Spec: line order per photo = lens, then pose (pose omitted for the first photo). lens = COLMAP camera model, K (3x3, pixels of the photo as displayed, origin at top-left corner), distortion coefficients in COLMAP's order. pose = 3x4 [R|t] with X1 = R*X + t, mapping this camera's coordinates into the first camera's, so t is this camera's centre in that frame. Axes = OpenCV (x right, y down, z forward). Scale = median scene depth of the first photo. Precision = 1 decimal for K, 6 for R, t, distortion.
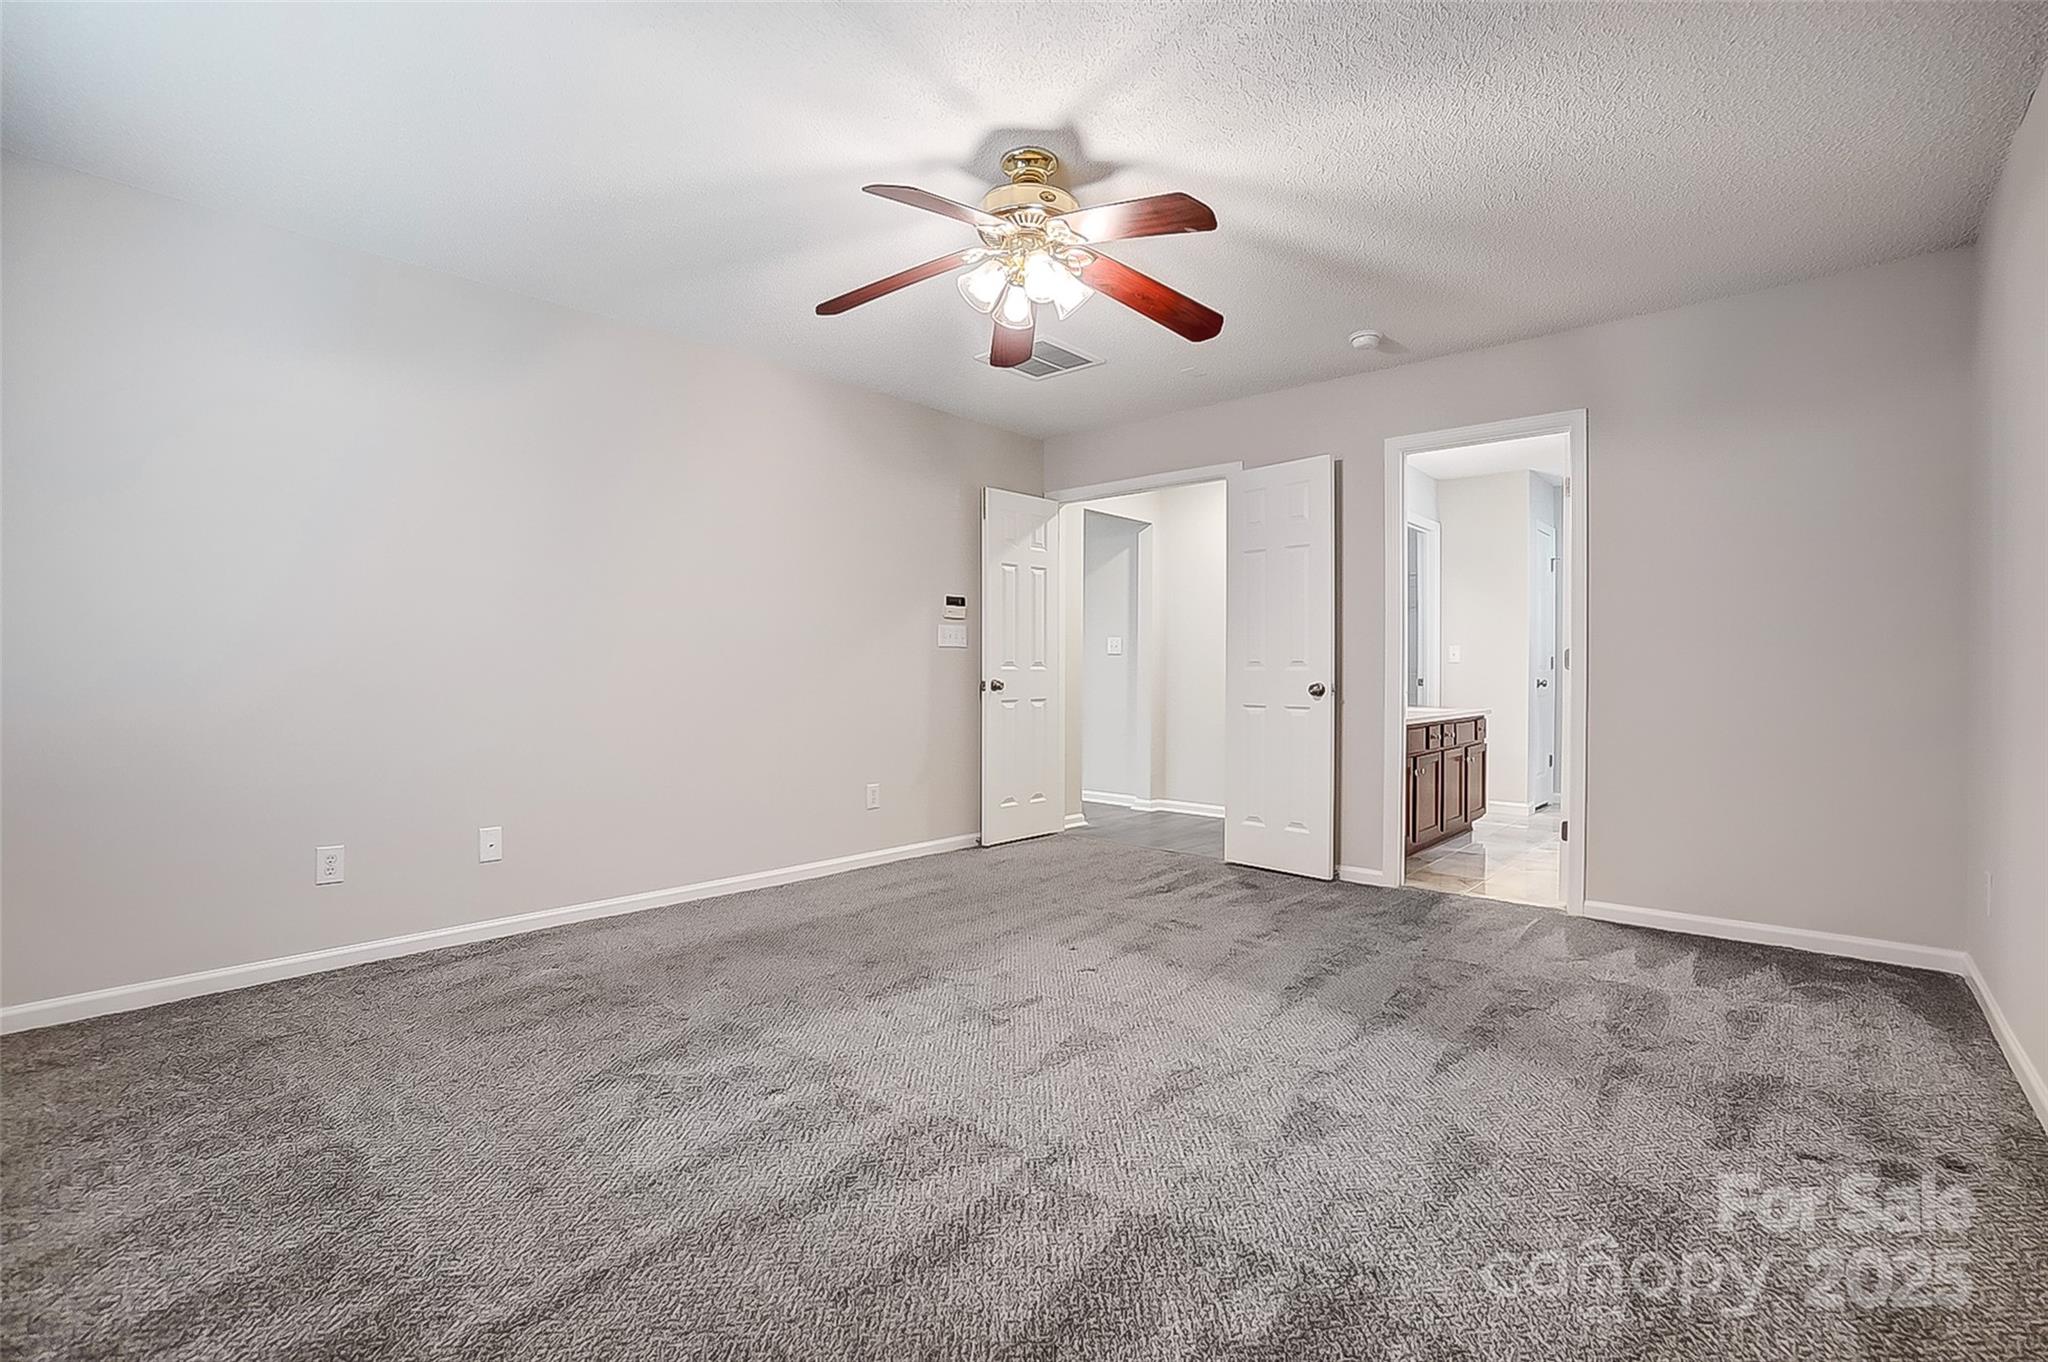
lens RADIAL K [[916.9, 0, 1021.2], [0, 916.9, 671.7], [0, 0, 1]] dist [-0.051497, 0.014608]
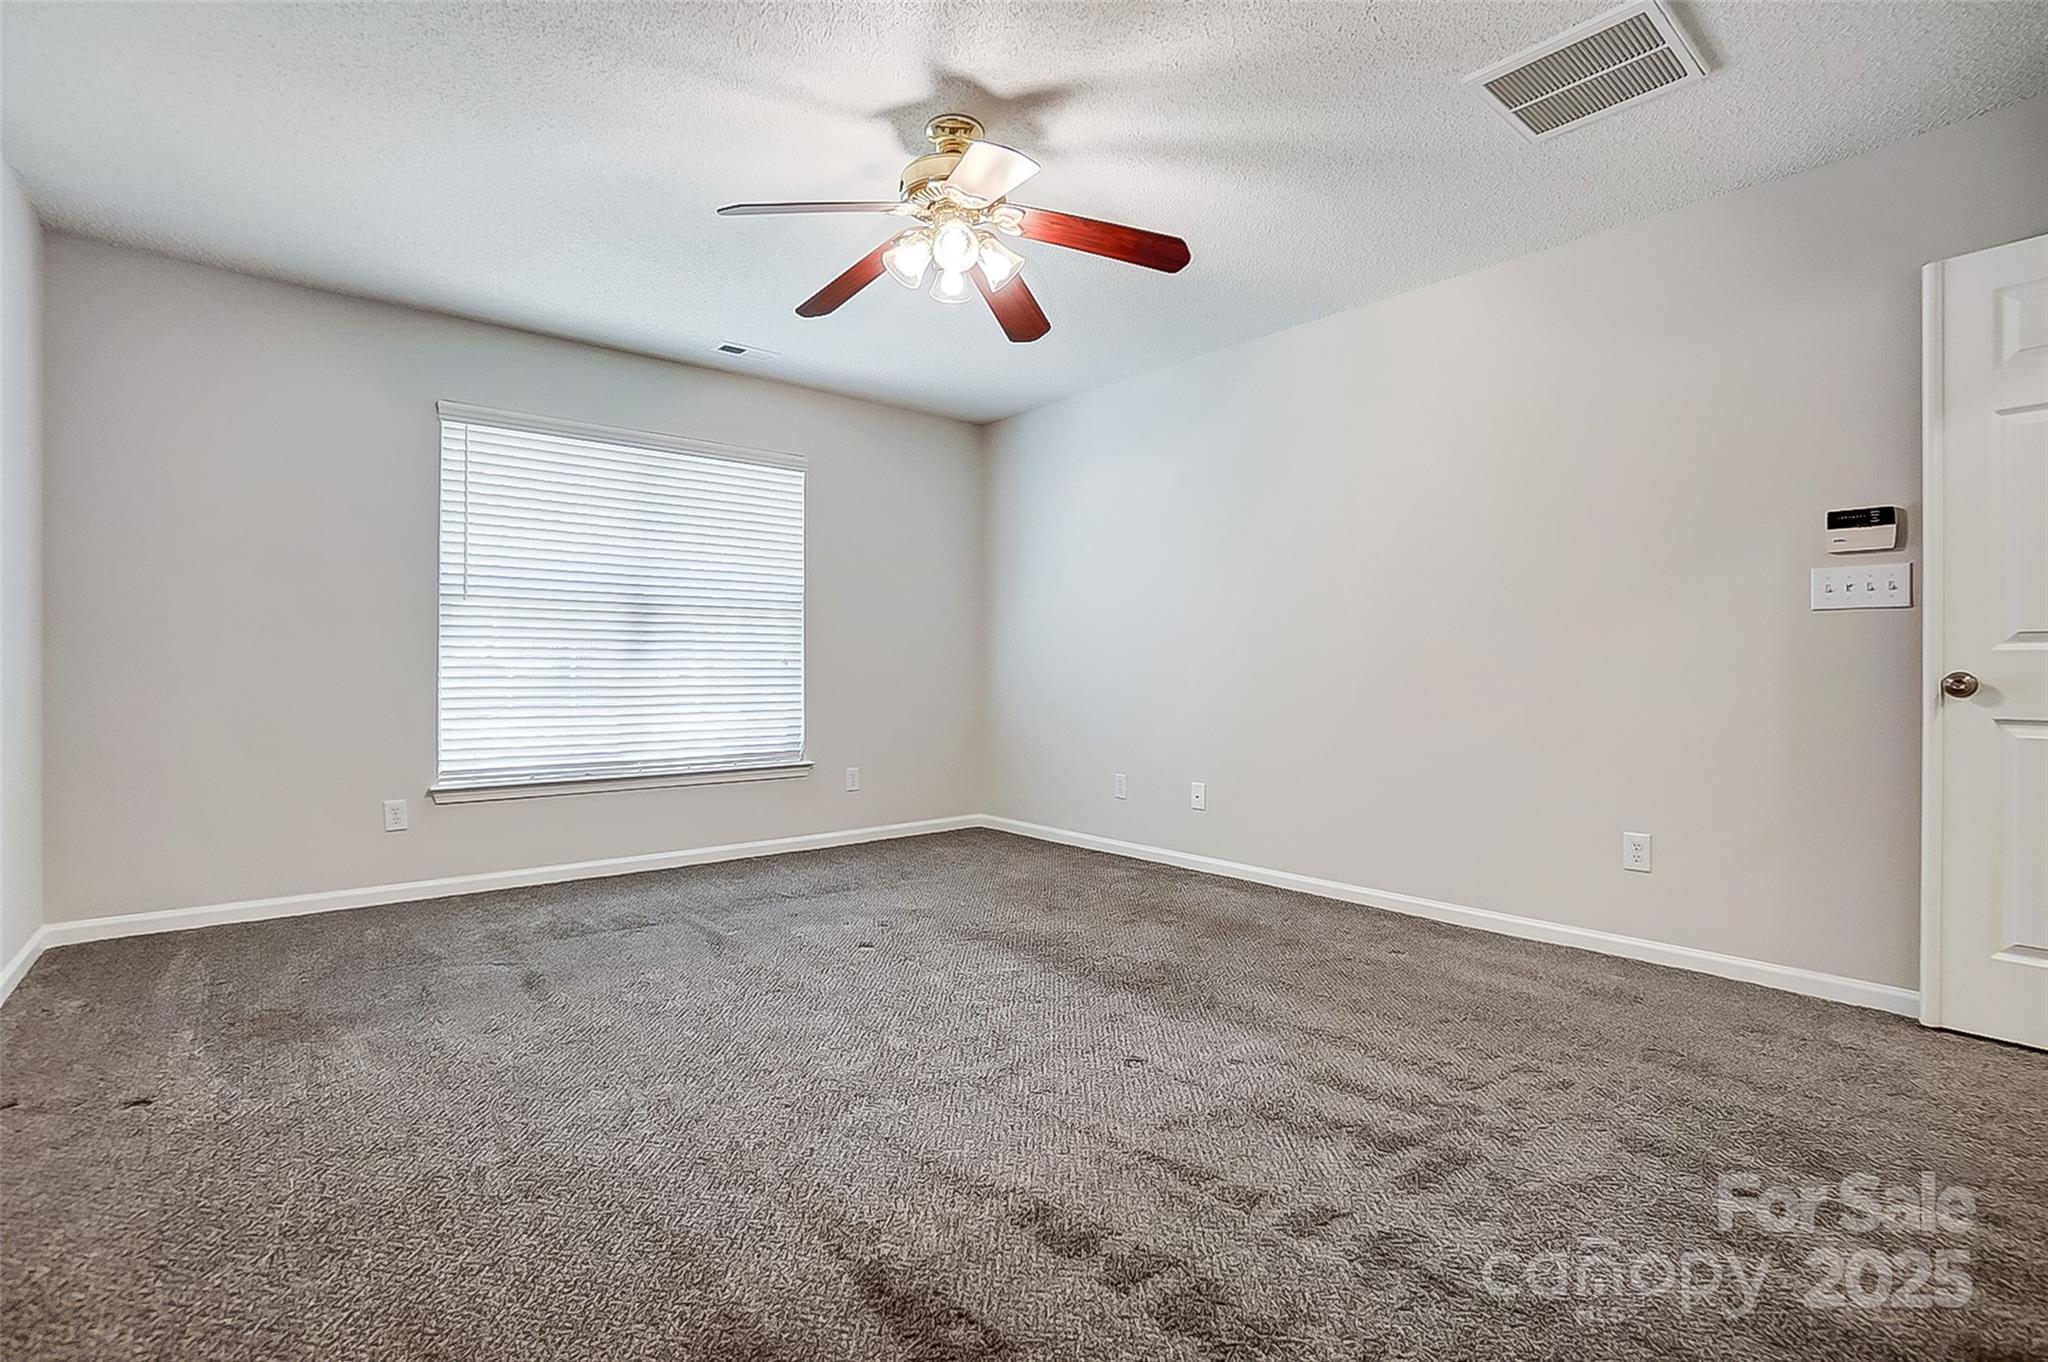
lens RADIAL K [[916.9, 0, 1015.7], [0, 916.9, 673.3], [0, 0, 1]] dist [-0.051497, 0.014608]
pose [[-0.143751, 0.000244, -0.989614, 0.691745], [-0.003567, 0.999993, 0.000765, 0.015125], [0.989607, 0.003639, -0.143749, 0.866333]]
